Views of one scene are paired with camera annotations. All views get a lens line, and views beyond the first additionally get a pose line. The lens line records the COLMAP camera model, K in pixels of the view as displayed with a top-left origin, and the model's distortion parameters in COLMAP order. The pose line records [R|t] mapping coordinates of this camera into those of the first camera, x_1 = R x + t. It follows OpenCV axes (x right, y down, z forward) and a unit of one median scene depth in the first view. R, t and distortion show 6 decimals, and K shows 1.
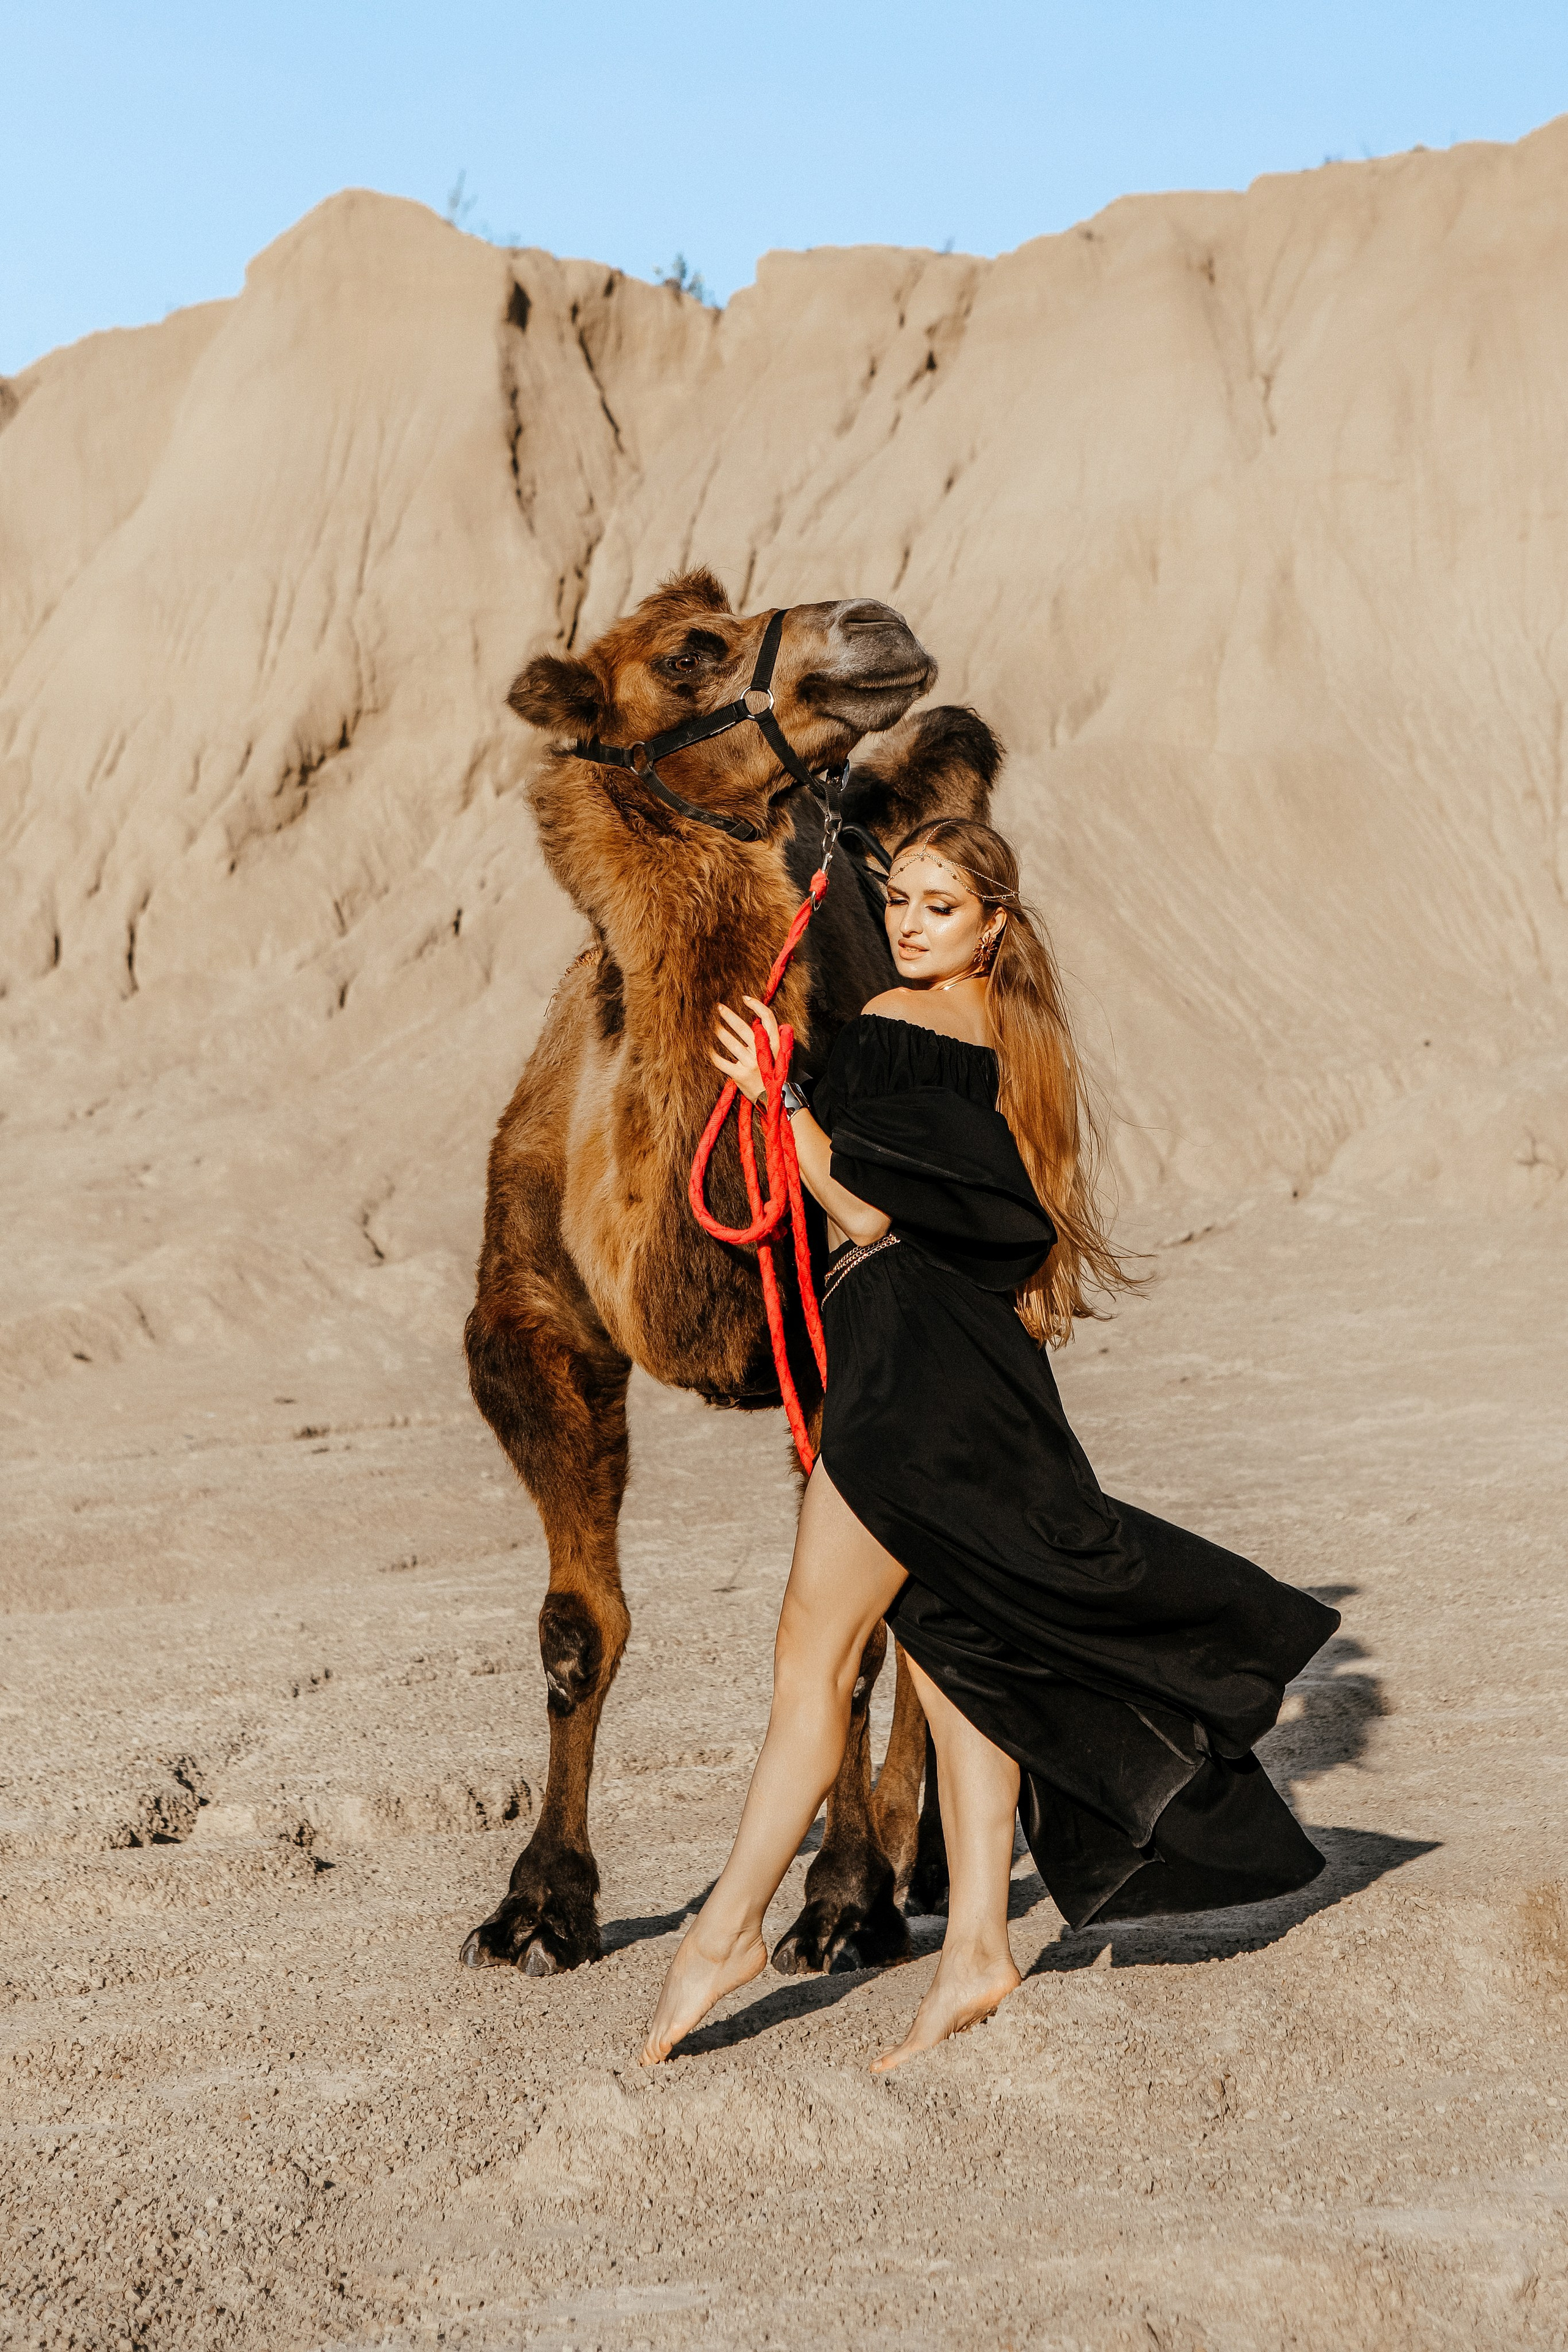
lens RADIAL K [[5188.1, 0, 957.7], [0, 5188.1, 1023.6], [0, 0, 1]] dist [0.209269, -0.139564]
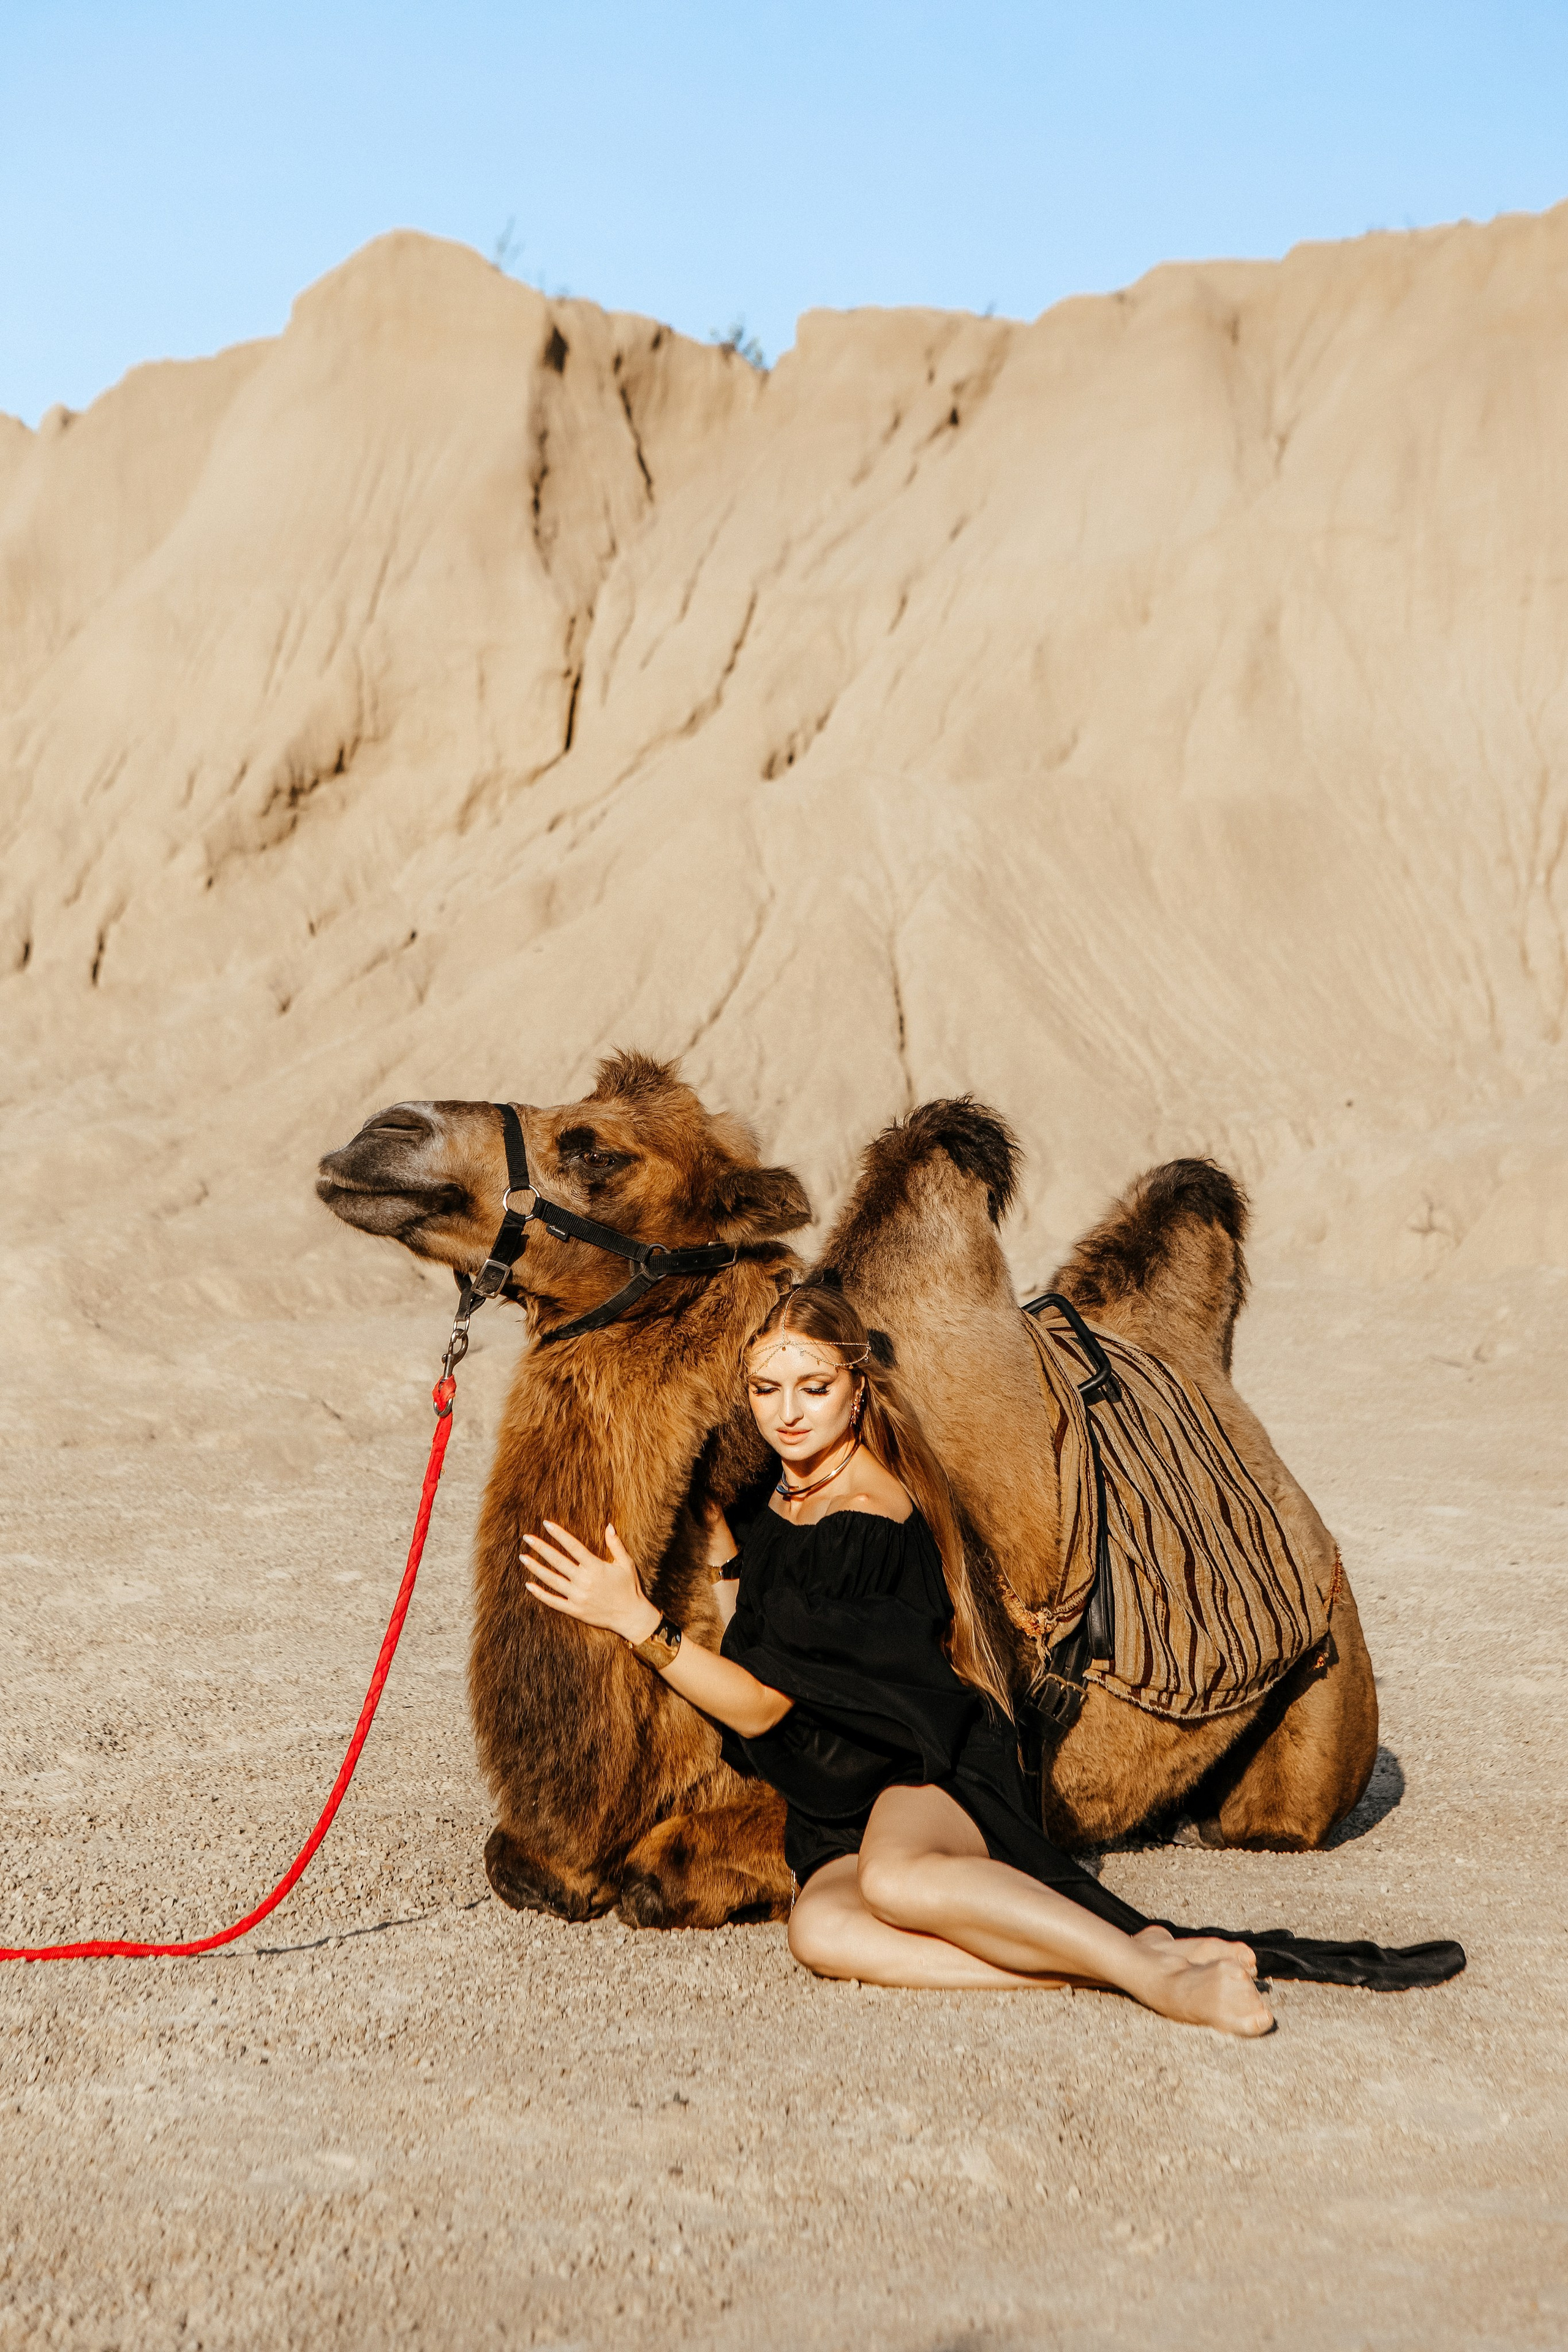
lens RADIAL K [[4478.4, 0, 814.2], [0, 4478.4, 1174.1], [0, 0, 1]] dist [0.201712, 0.110454]
pose [[0.995828, 0.051682, -0.075210, 0.043316], [-0.050838, 0.998621, 0.013089, 0.008398], [0.075782, -0.009210, 0.997082, 0.143282]]
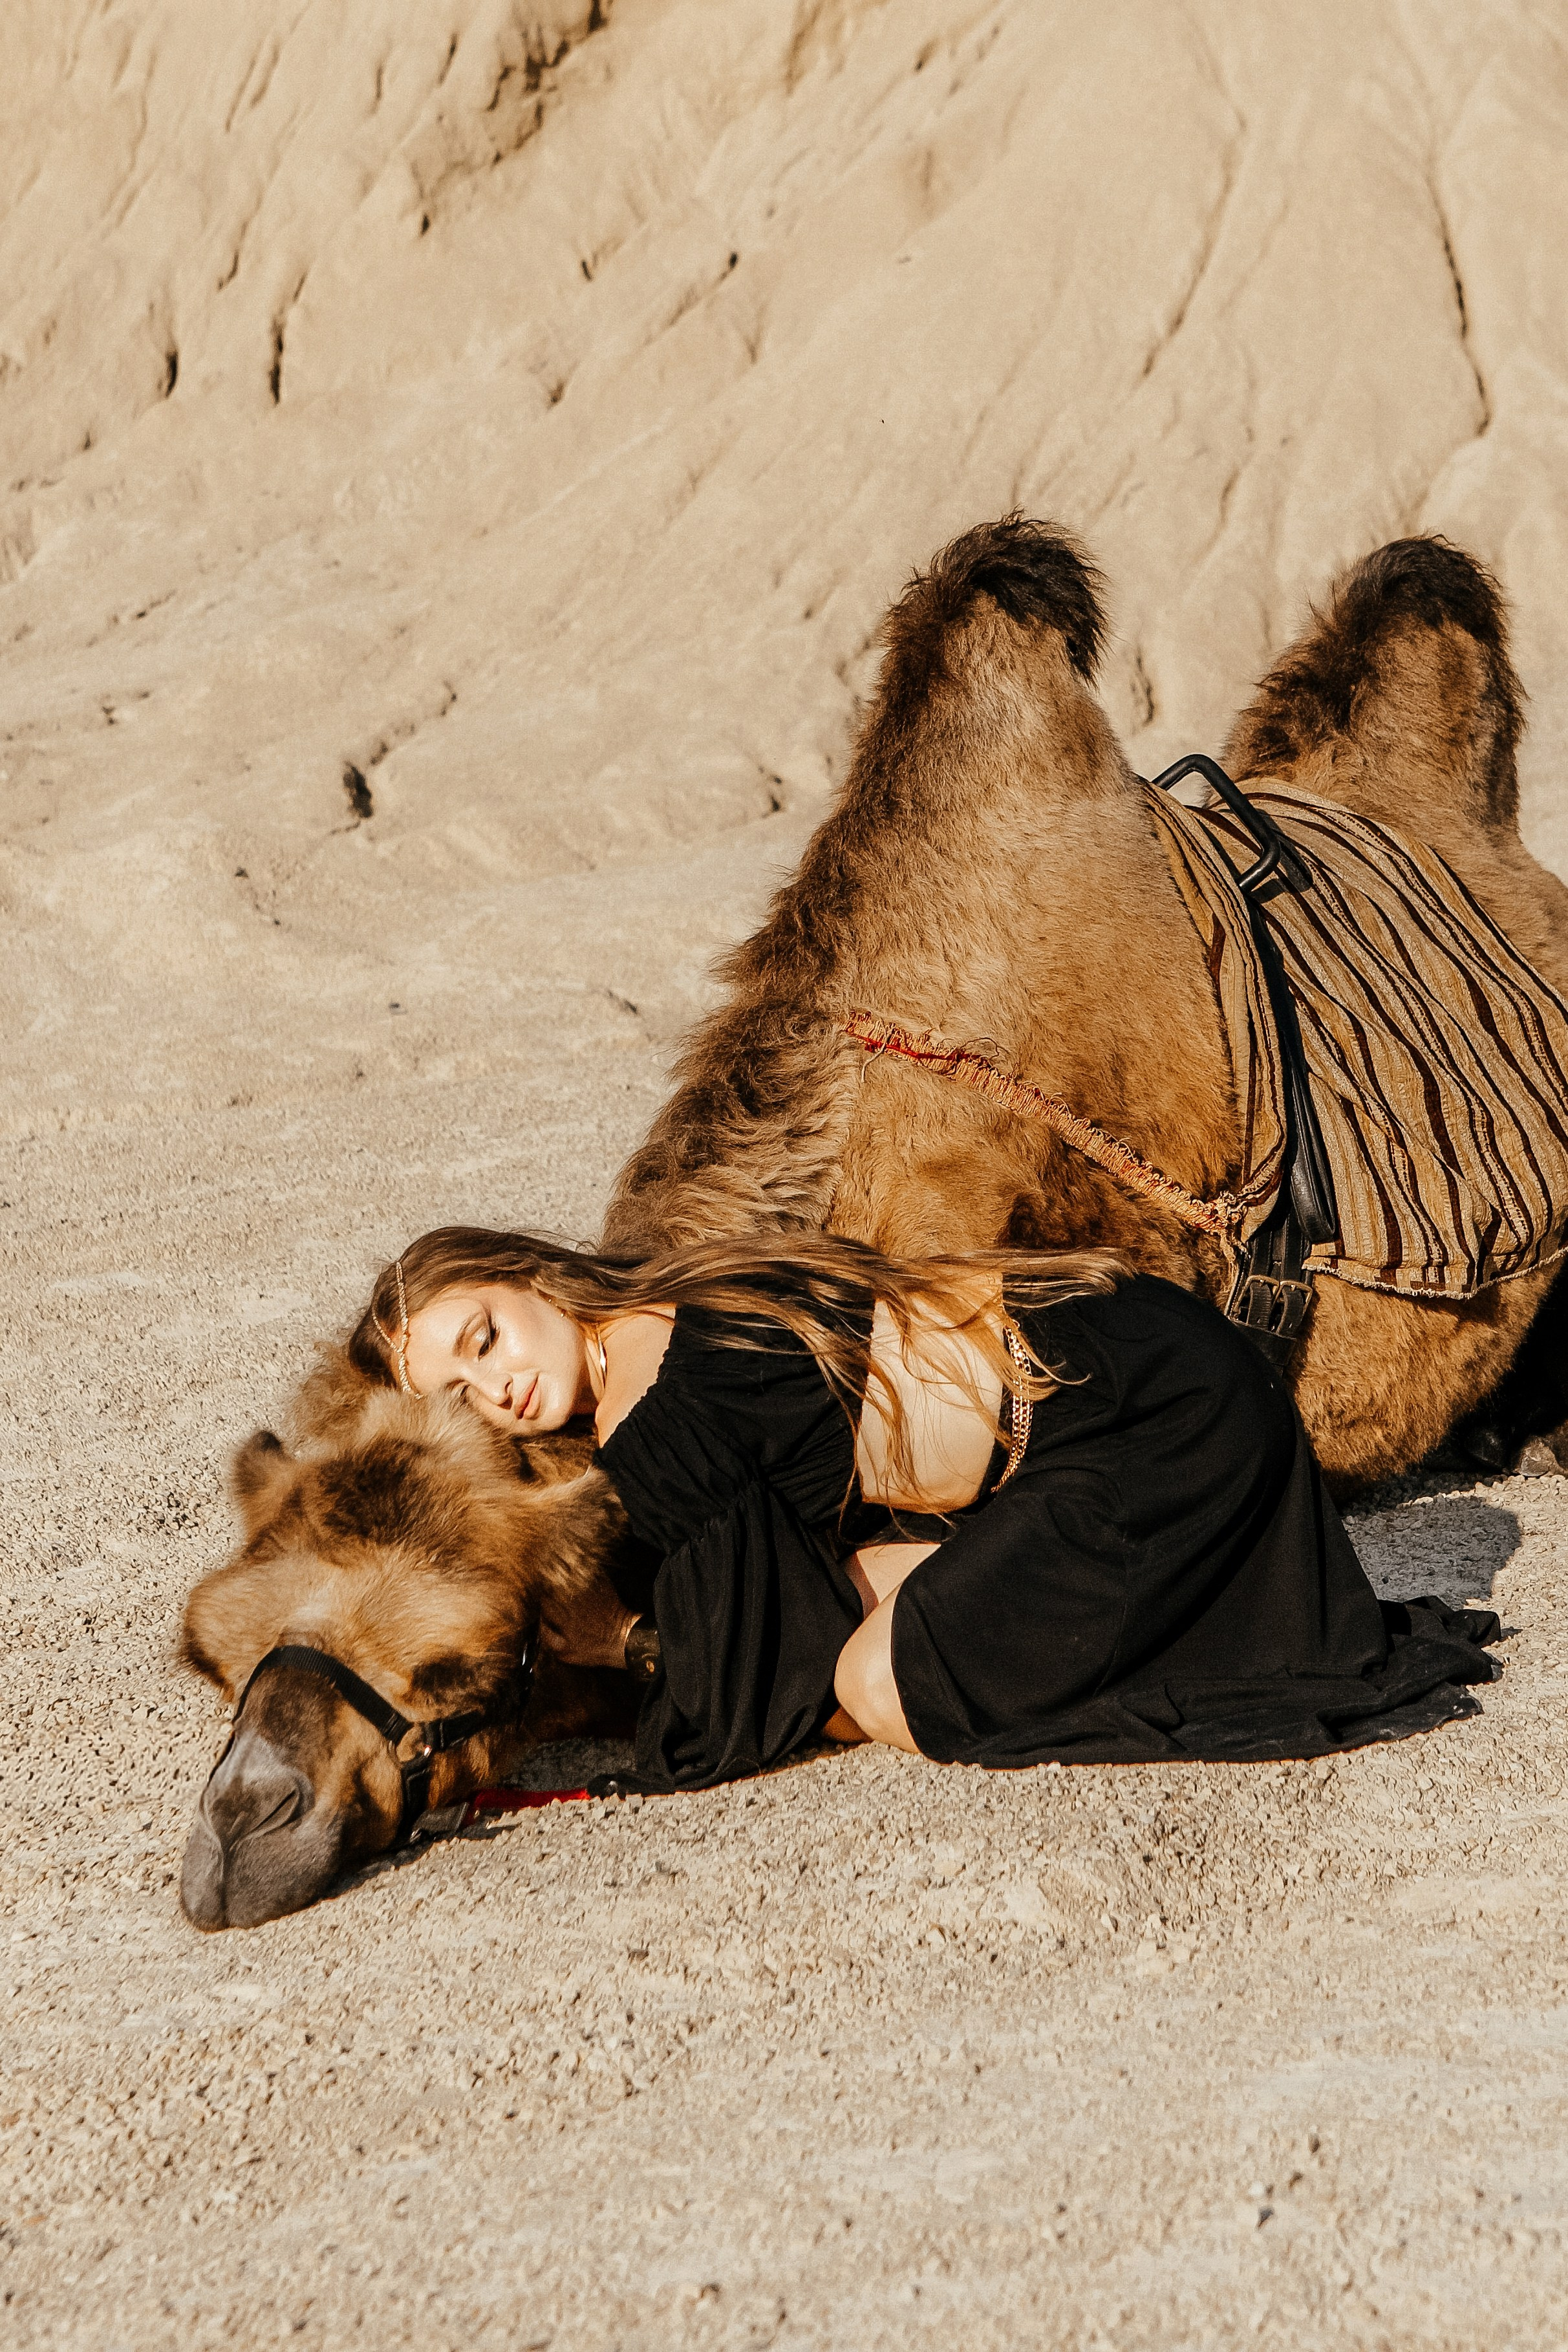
lens RADIAL K [[6934.7, 0, 863.9], [0, 6934.7, 1020.9], [0, 0, 1]] dist [0.119799, -0.309227]
pose [[0.982790, -0.075476, -0.168605, 0.055598], [0.089564, 0.992956, 0.077568, 0.006836], [0.161563, -0.091334, 0.982627, 0.128851]]
